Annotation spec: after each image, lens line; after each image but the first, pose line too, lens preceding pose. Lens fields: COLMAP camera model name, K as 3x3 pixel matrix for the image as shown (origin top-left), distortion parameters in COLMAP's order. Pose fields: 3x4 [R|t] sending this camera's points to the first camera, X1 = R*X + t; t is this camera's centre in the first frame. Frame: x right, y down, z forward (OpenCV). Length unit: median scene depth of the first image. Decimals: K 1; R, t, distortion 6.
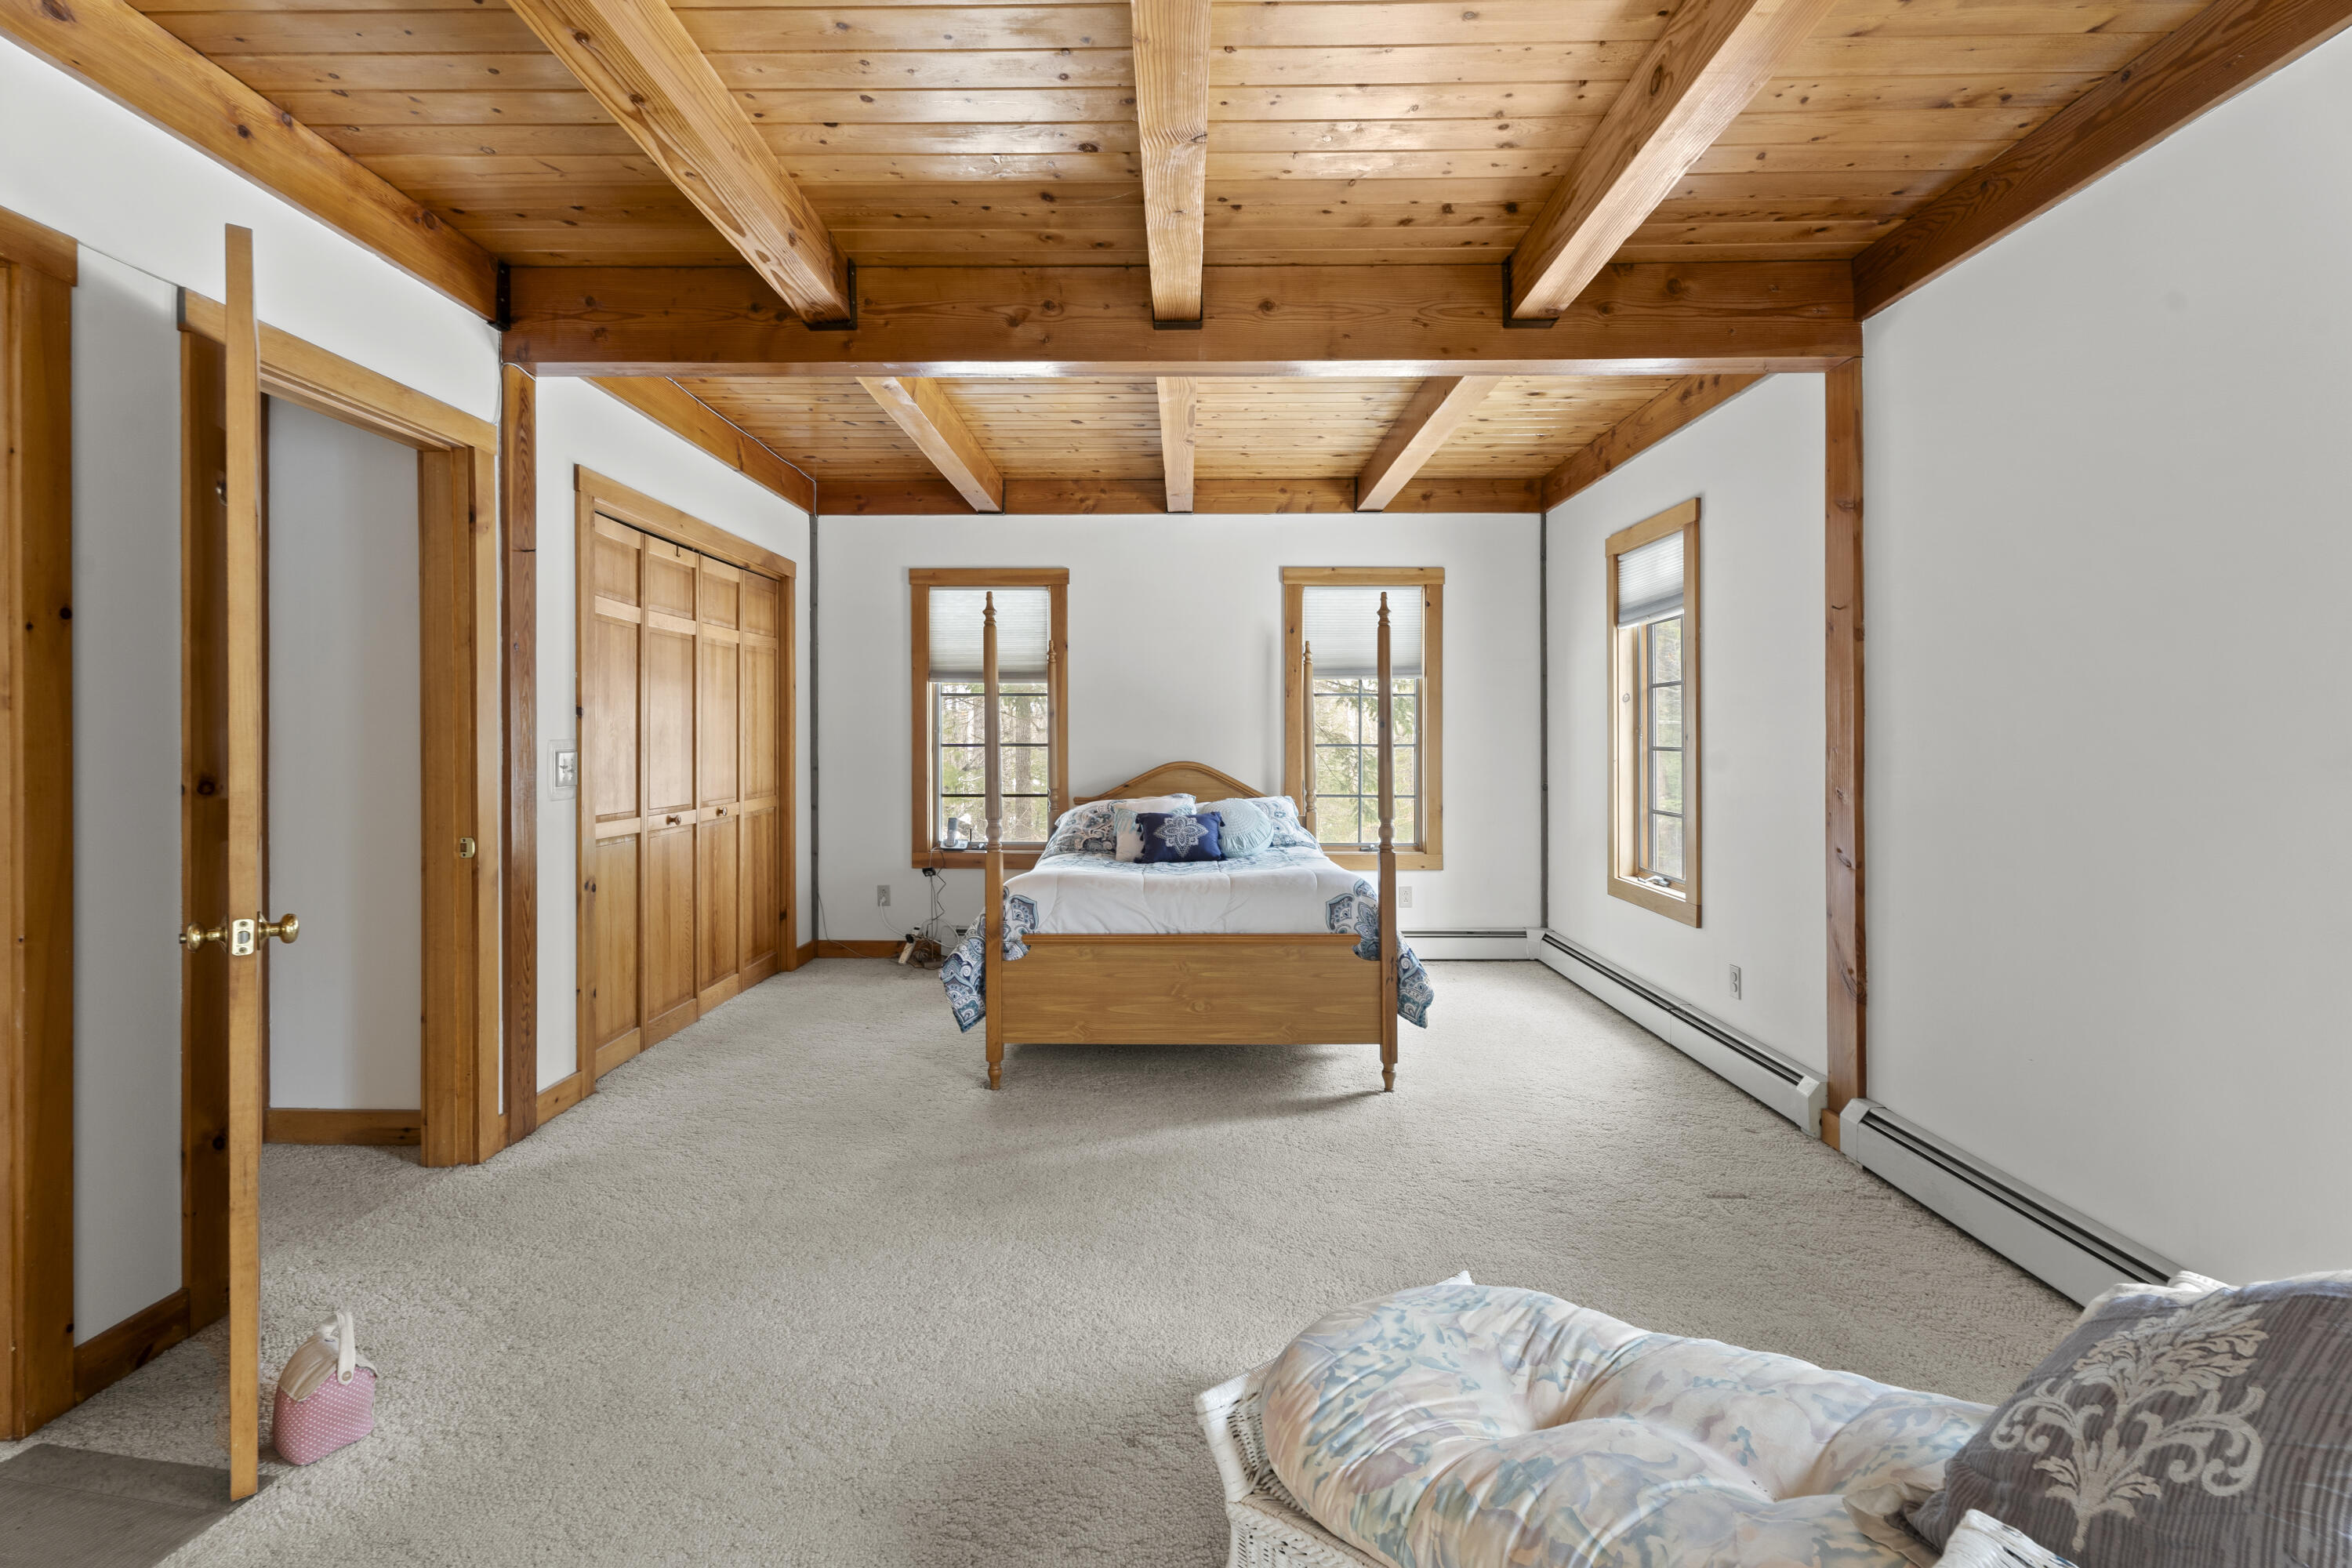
lens RADIAL K [[1070.9, 0, 1168.9], [0, 1070.9, 732.8], [0, 0, 1]] dist [0.000216, 0.000188]
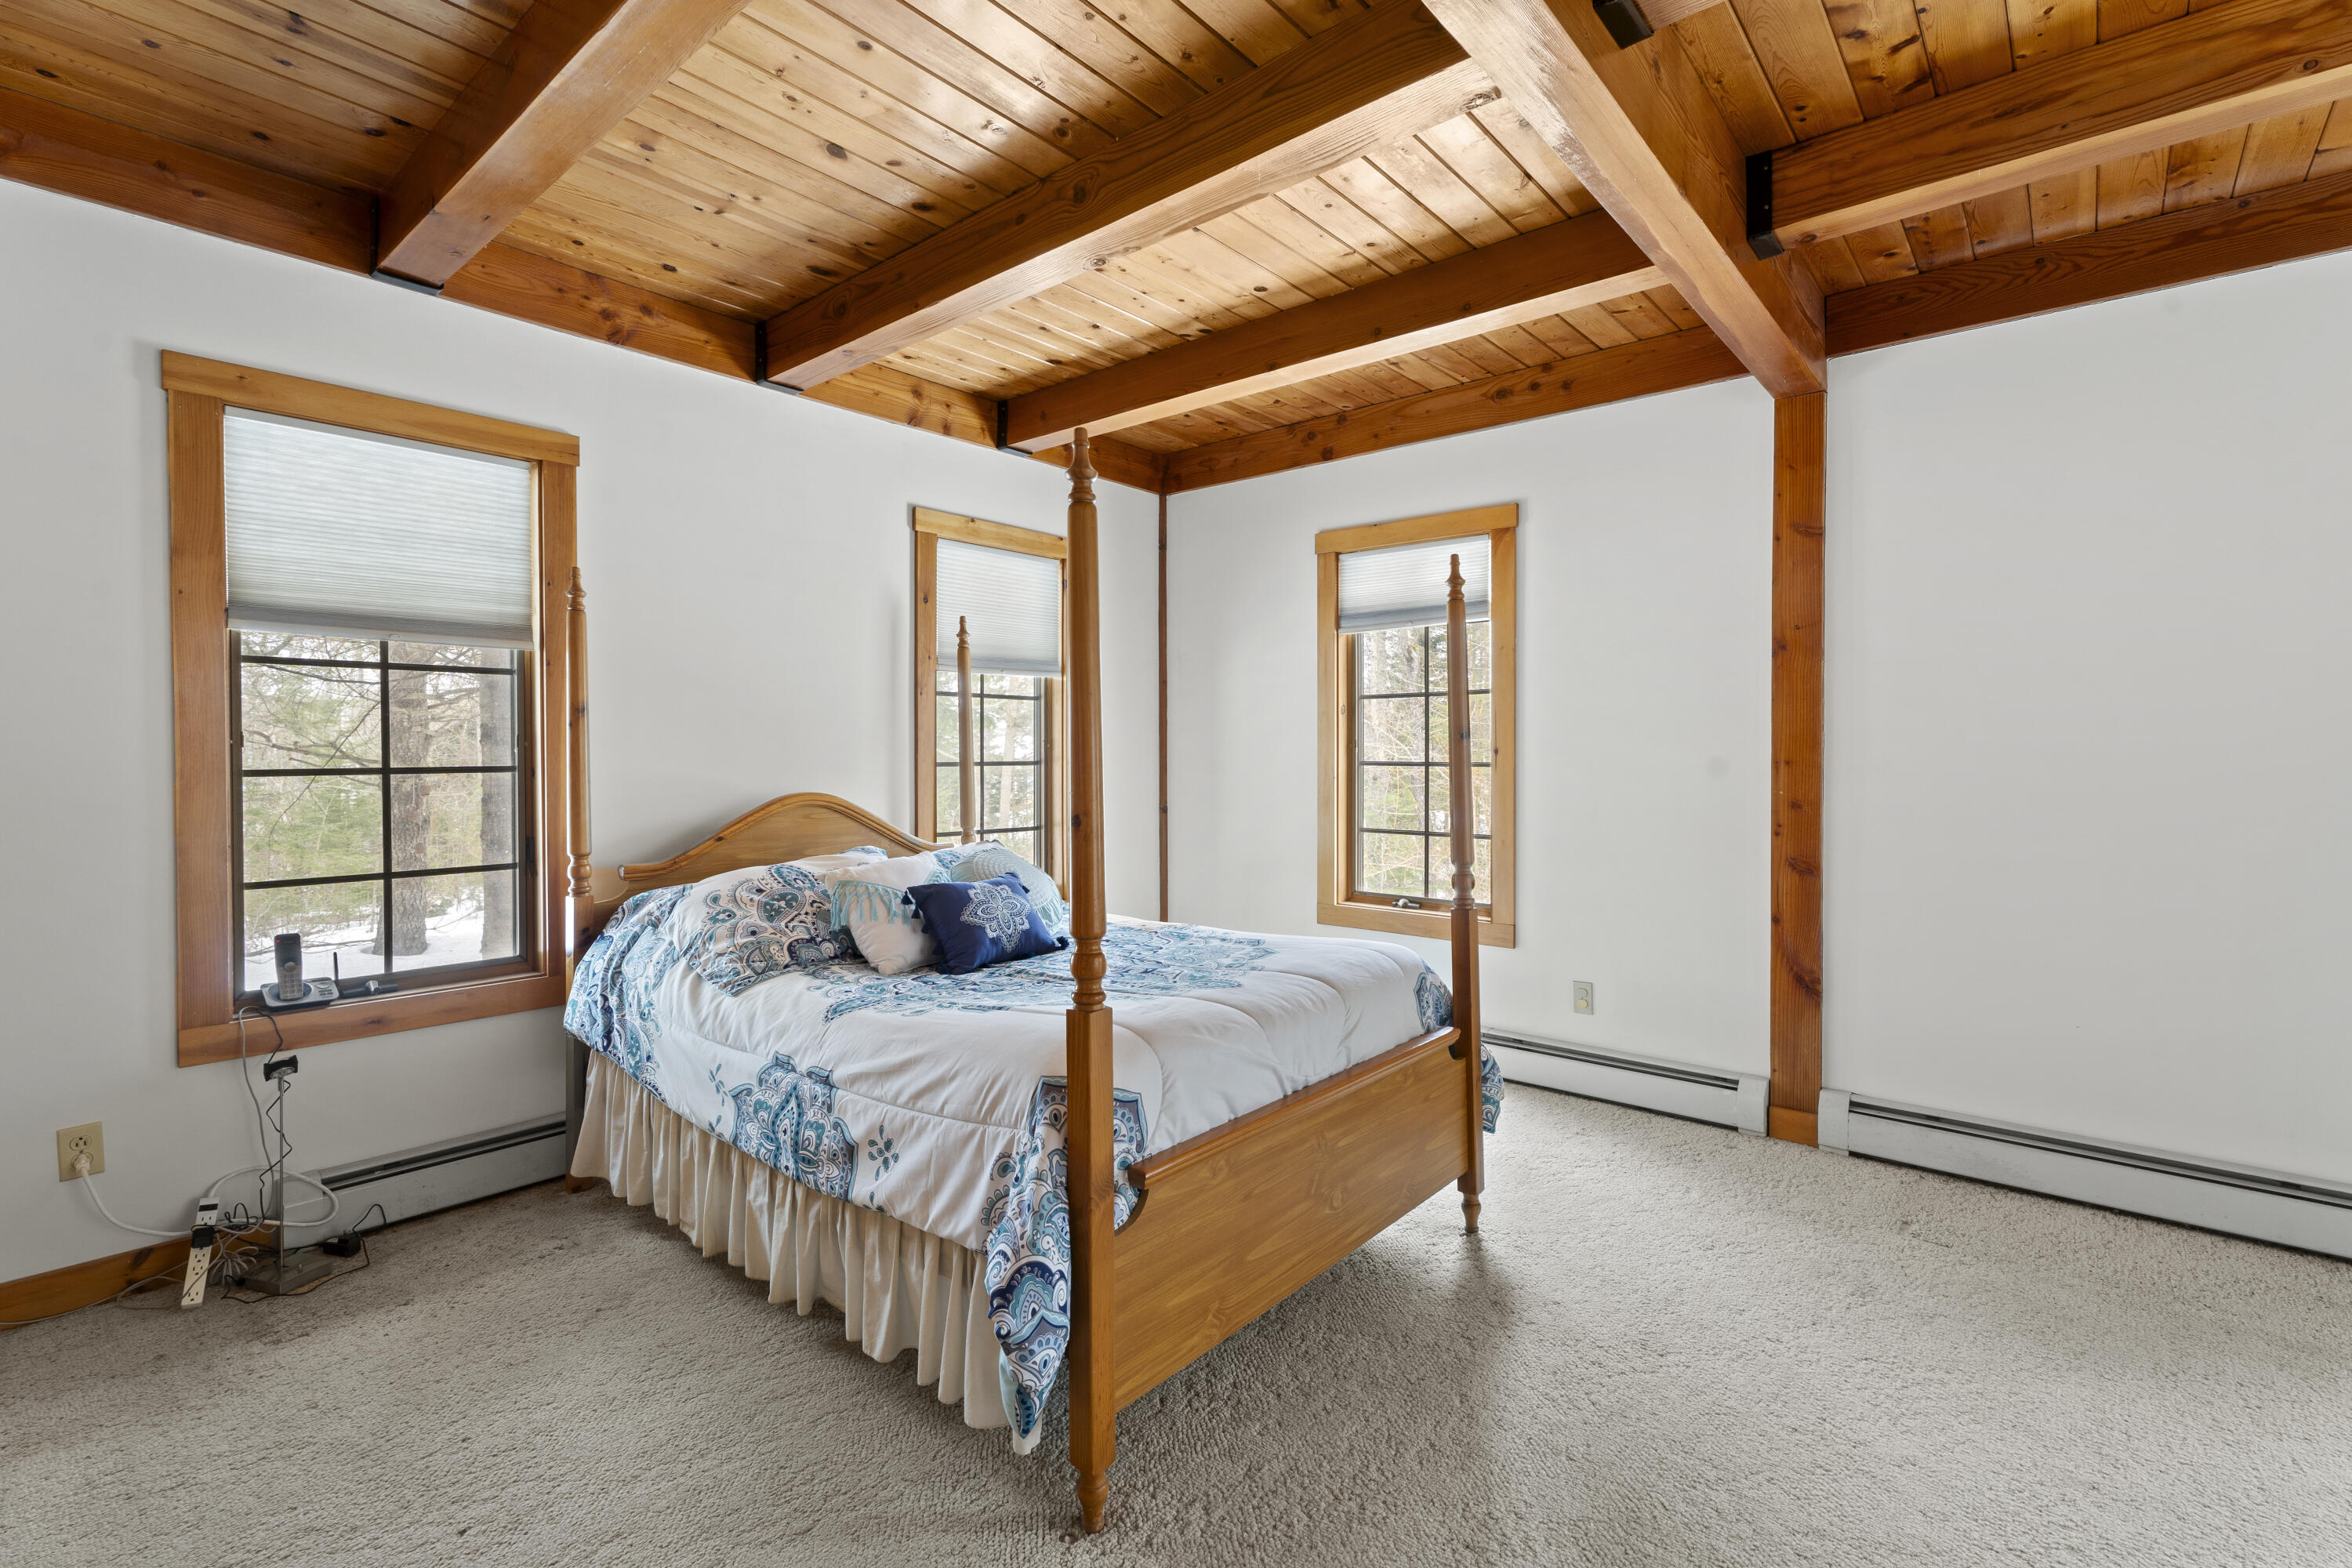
lens RADIAL K [[1059.1, 0, 1167.4], [0, 1059.1, 761.7], [0, 0, 1]] dist [0.002111, 0.000018]
pose [[0.644388, -0.008895, 0.764647, -0.434574], [-0.000906, 0.999923, 0.012396, 0.001468], [-0.764698, -0.008681, 0.644331, 0.616613]]
